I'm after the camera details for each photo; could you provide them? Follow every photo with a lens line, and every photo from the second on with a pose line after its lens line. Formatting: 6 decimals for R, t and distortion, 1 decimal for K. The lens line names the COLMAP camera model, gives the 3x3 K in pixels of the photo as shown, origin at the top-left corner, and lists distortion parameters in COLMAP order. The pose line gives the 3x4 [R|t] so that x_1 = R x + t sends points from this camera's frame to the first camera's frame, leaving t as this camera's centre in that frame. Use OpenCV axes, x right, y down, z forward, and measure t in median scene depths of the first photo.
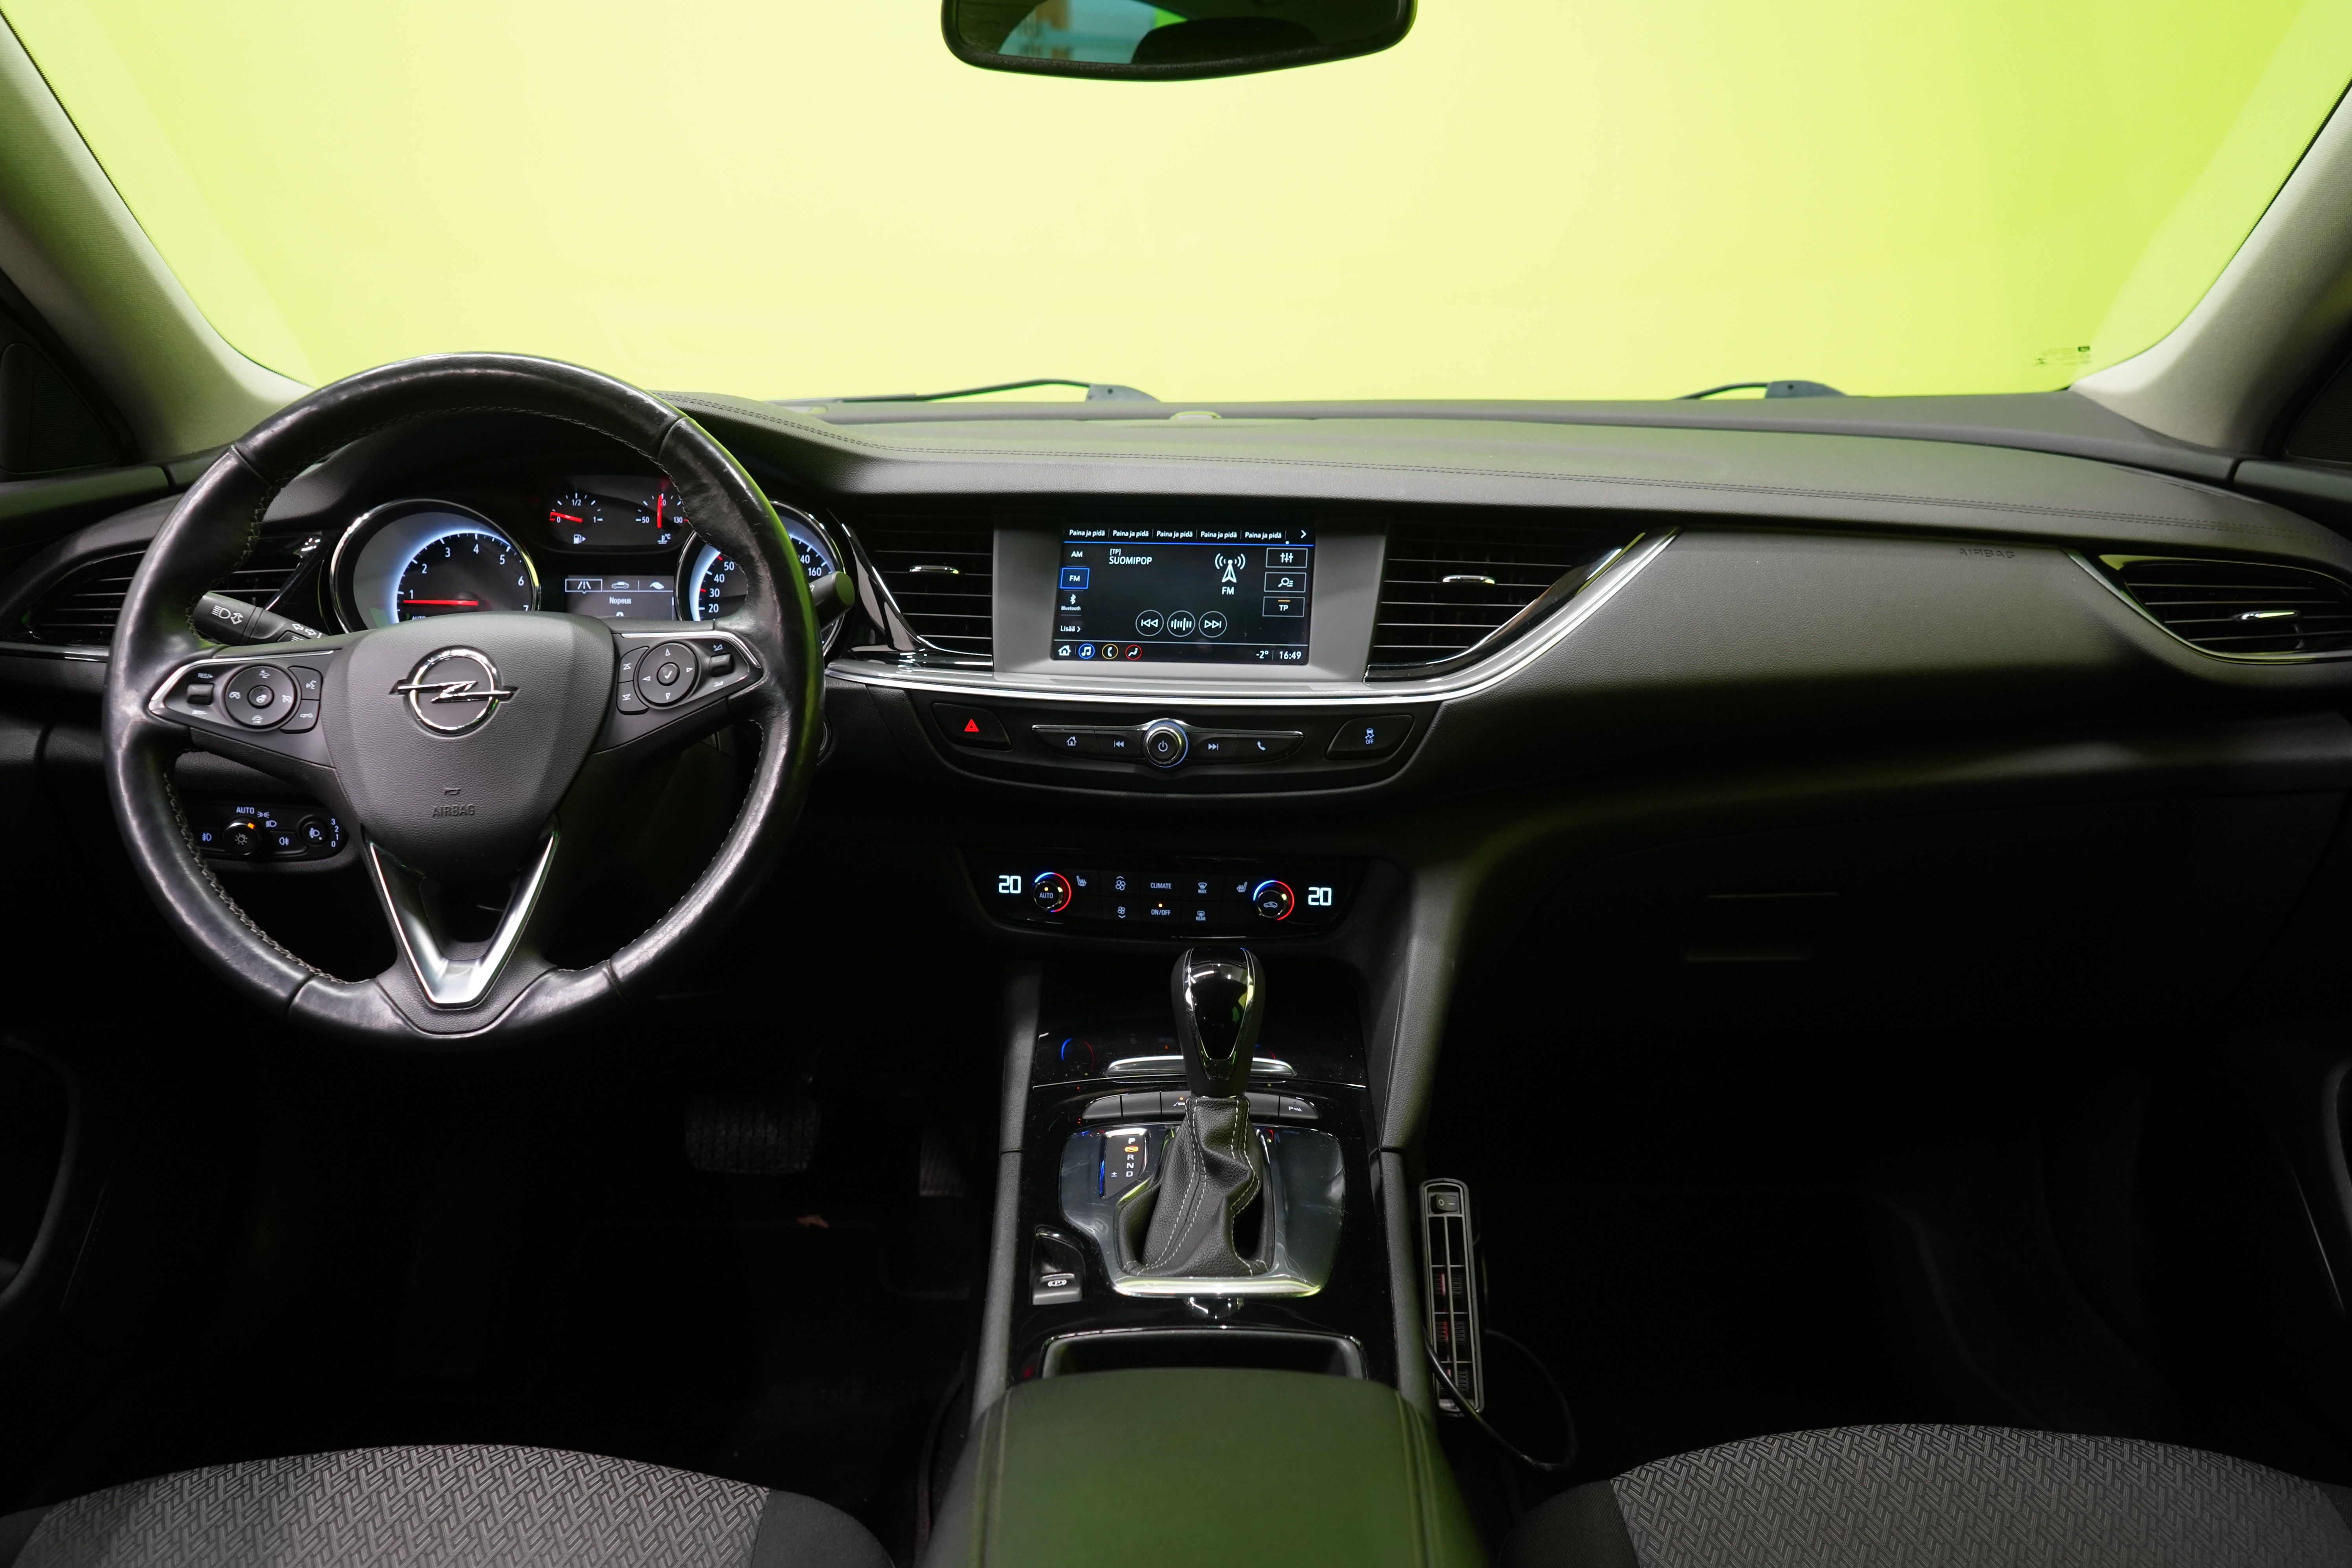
lens RADIAL K [[1936.0, 0, 1177.8], [0, 1936.0, 778.8], [0, 0, 1]] dist [-0.009732, 0.003881]
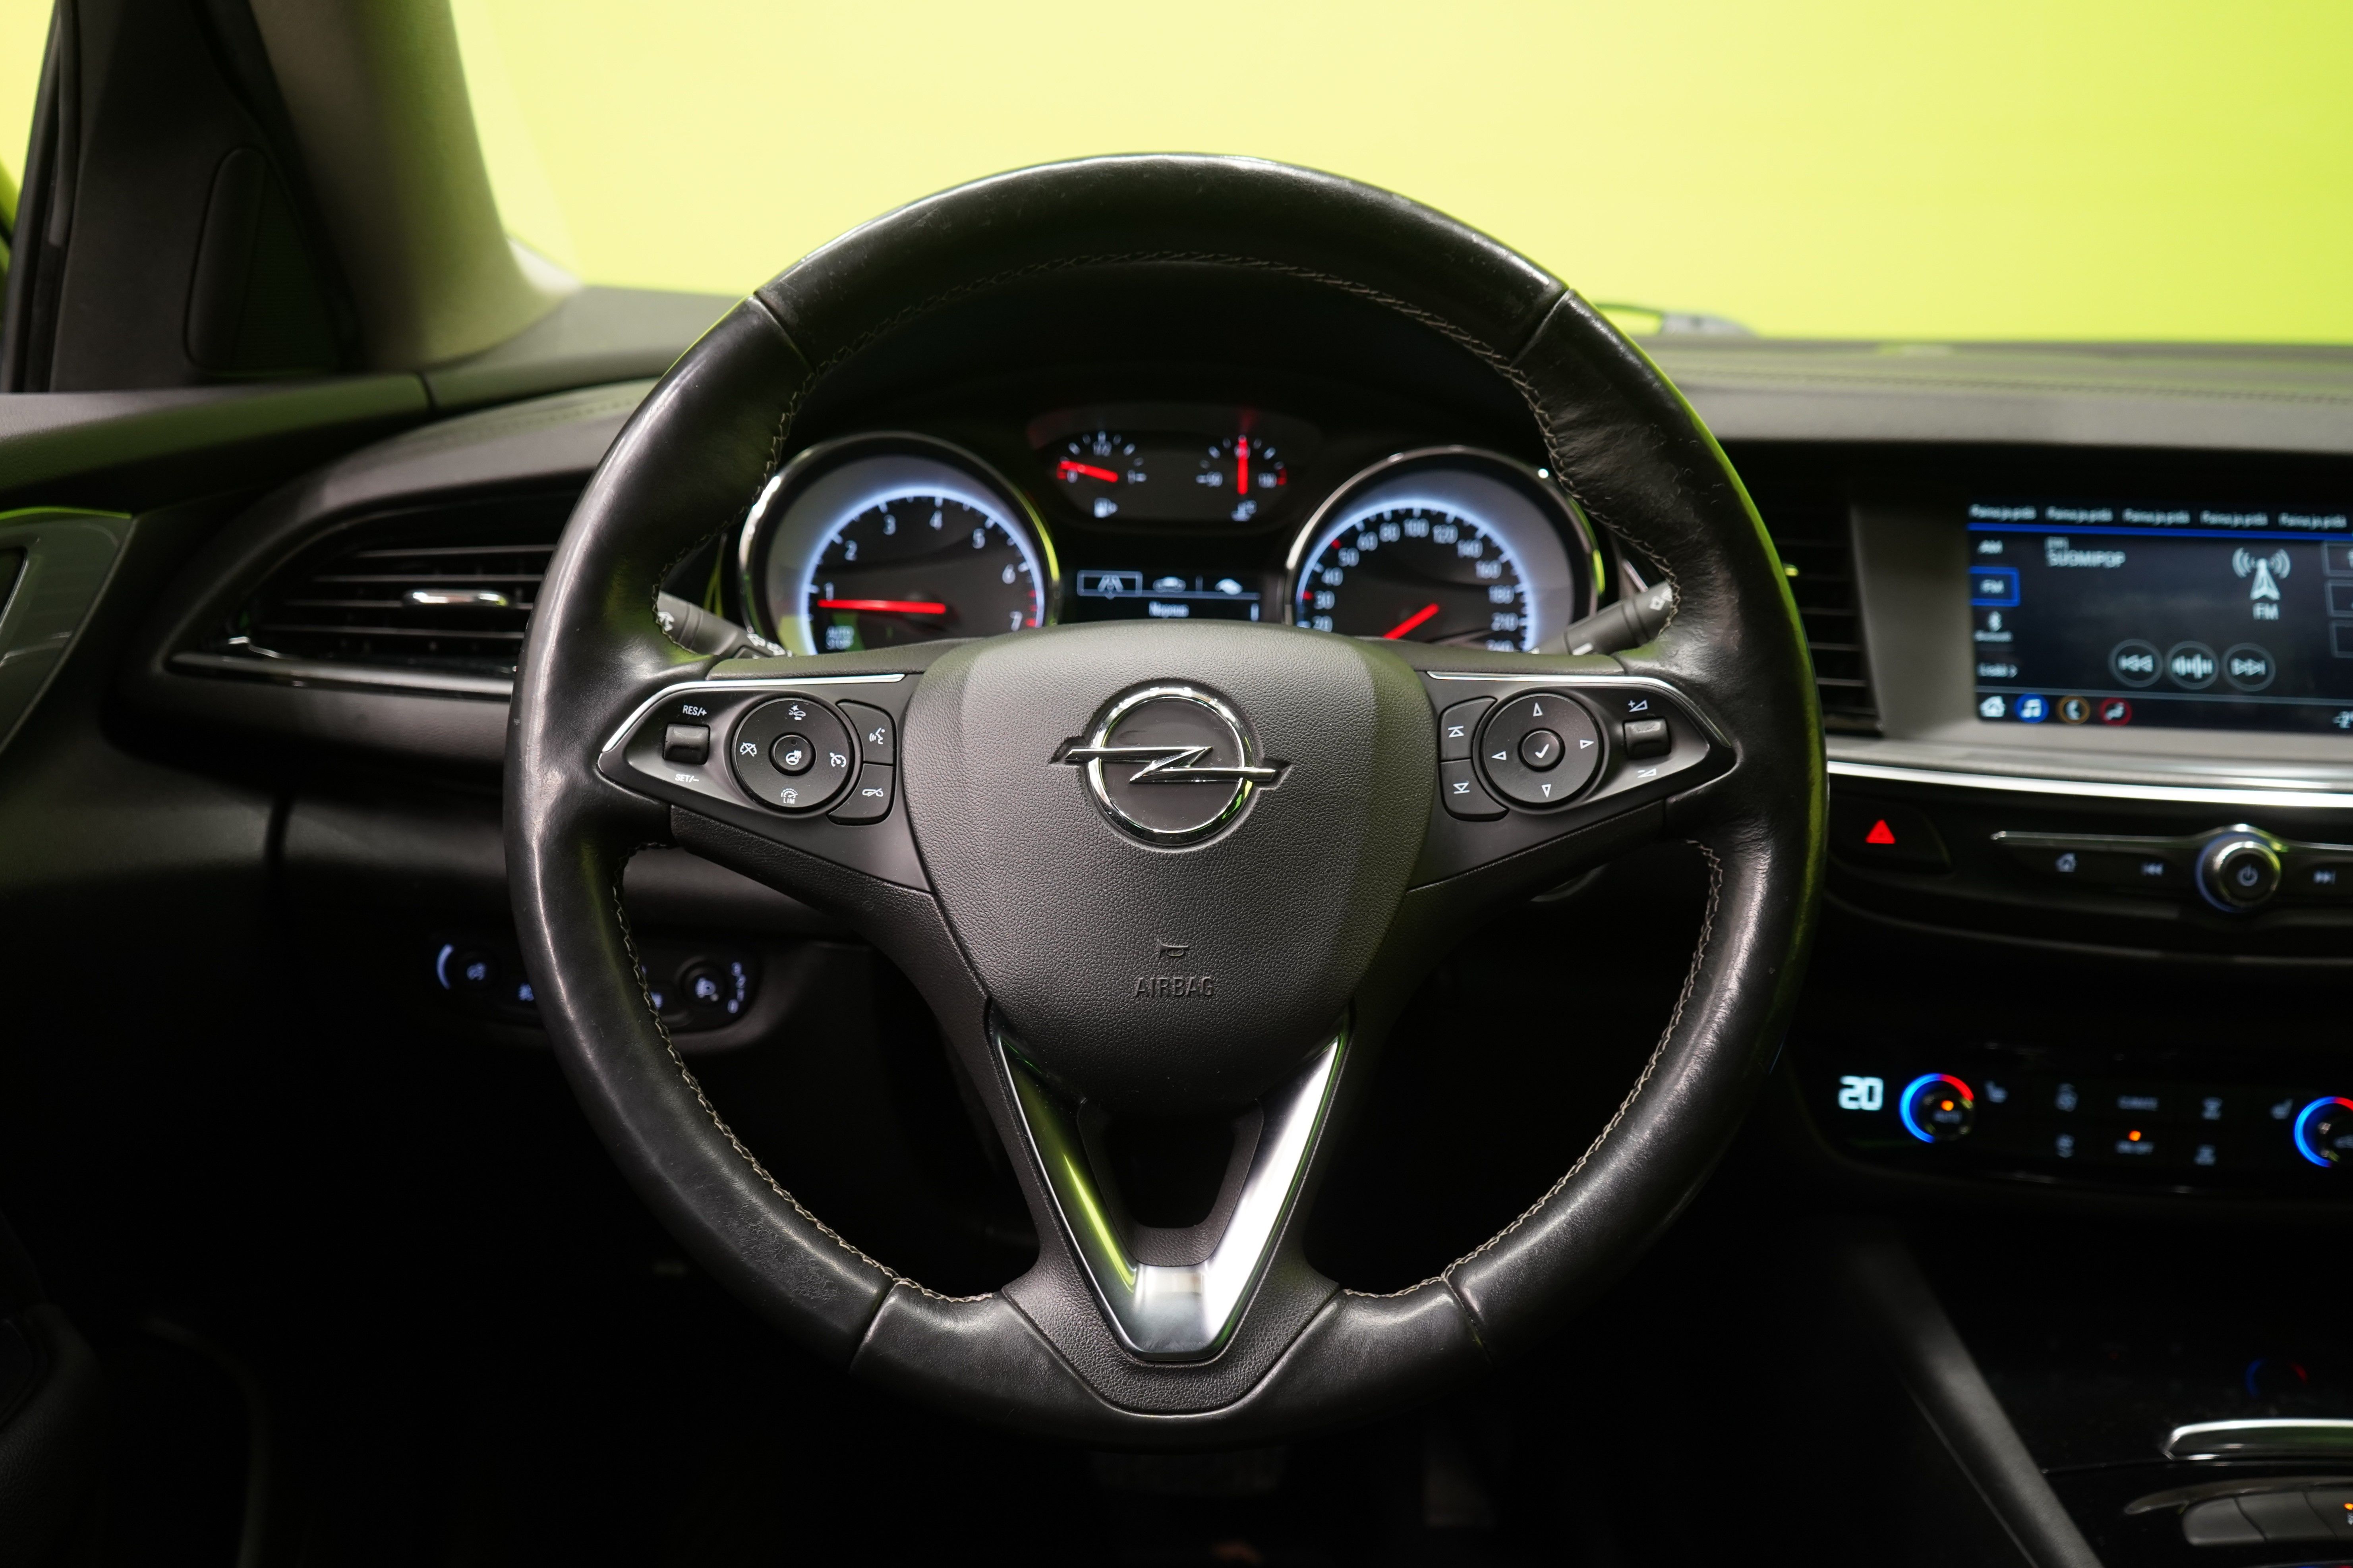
lens RADIAL K [[2235.4, 0, 1174.7], [0, 2235.4, 792.0], [0, 0, 1]] dist [0.019567, 0.000000]
pose [[0.999682, 0.019506, 0.015994, -0.319609], [-0.019103, 0.999506, -0.024958, -0.017868], [-0.016473, 0.024645, 0.999561, 0.313544]]
